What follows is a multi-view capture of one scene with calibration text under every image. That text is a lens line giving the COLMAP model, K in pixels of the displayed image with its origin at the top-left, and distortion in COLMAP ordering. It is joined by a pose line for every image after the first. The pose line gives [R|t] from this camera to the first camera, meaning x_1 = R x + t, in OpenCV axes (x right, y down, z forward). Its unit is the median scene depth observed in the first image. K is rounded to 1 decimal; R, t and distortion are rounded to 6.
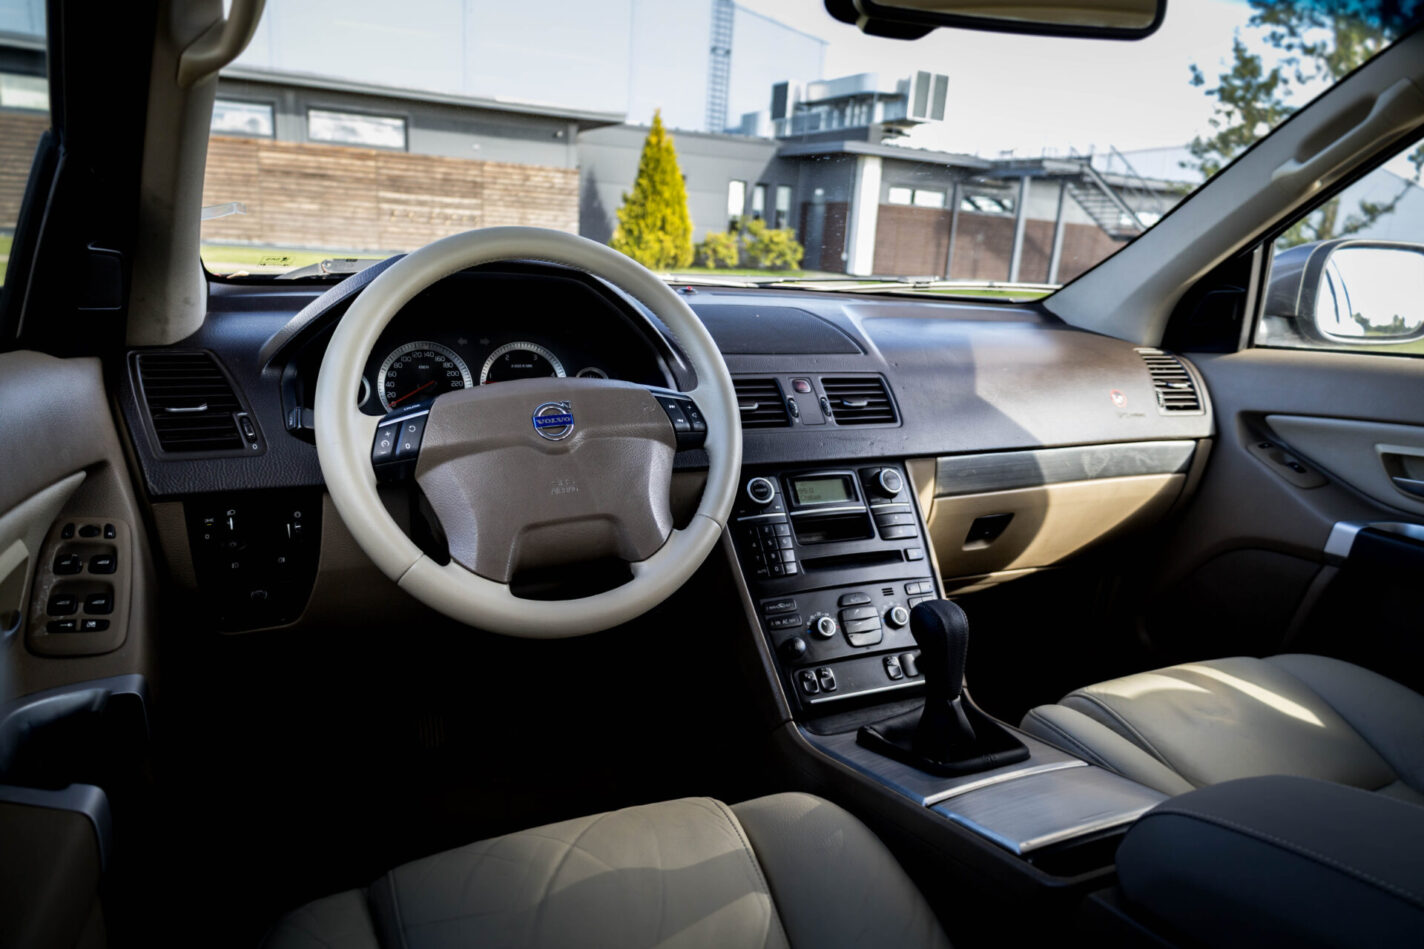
lens RADIAL K [[862.4, 0, 713.8], [0, 862.4, 476.8], [0, 0, 1]] dist [0.022351, -0.012928]
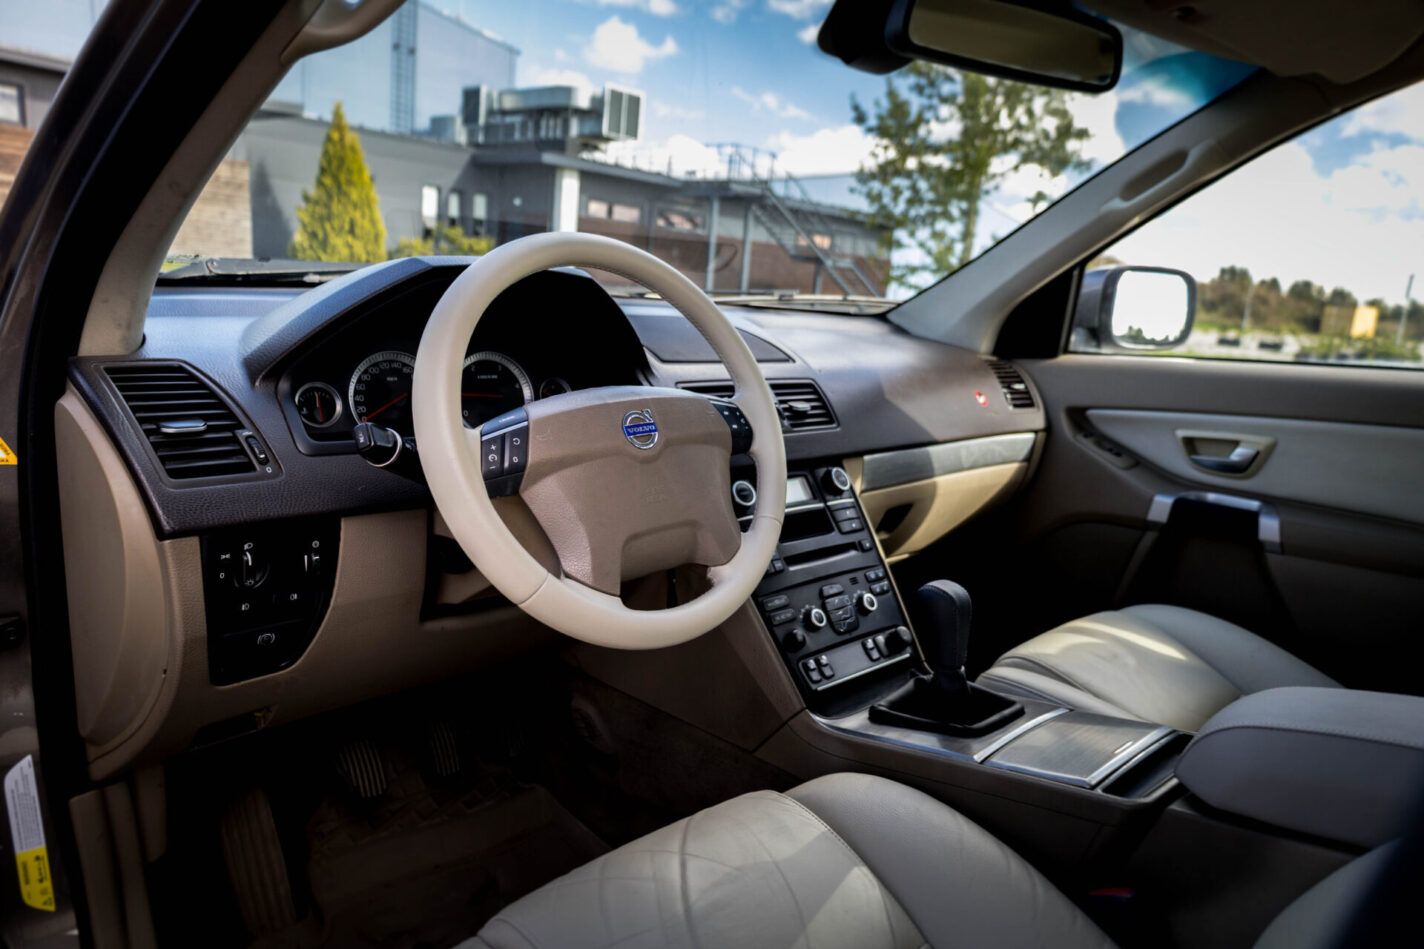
lens RADIAL K [[862.4, 0, 686.1], [0, 862.4, 485.5], [0, 0, 1]] dist [0.022351, -0.012928]
pose [[0.954501, -0.050240, 0.293944, -0.241342], [0.050956, 0.998687, 0.005226, -0.001578], [-0.293821, 0.009990, 0.955808, 0.022897]]
